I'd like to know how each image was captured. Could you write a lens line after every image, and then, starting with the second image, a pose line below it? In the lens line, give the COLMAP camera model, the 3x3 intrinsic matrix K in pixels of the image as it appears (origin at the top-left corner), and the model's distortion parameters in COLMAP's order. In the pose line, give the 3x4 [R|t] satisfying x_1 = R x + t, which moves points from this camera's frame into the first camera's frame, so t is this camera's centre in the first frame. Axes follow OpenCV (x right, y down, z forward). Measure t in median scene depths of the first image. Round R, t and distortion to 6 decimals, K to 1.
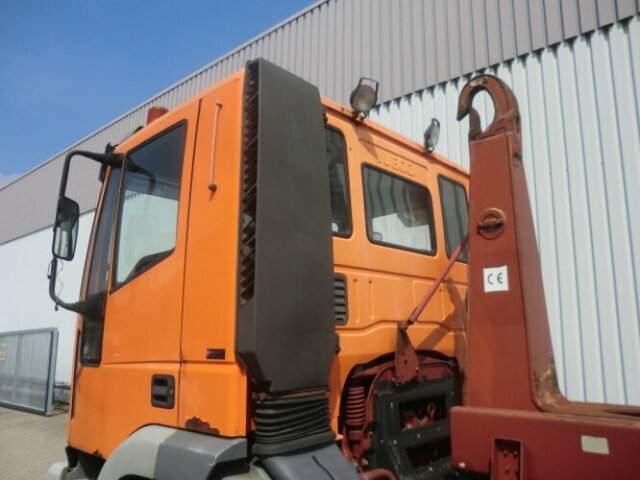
lens RADIAL K [[508.2, 0, 319.7], [0, 508.2, 253.1], [0, 0, 1]] dist [-0.059208, -0.002498]
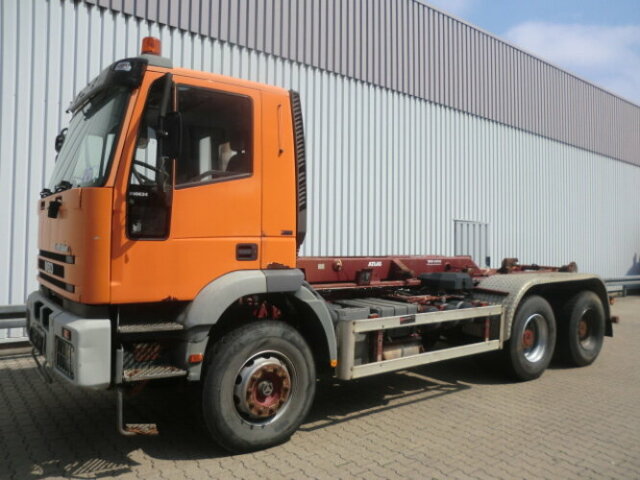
lens RADIAL K [[502.0, 0, 272.5], [0, 502.0, 241.4], [0, 0, 1]] dist [-0.059139, -0.001001]
pose [[0.252258, 0.011381, 0.967593, -1.887997], [-0.185135, 0.982027, 0.036715, 0.136204], [-0.949785, -0.188397, 0.249831, 0.410887]]
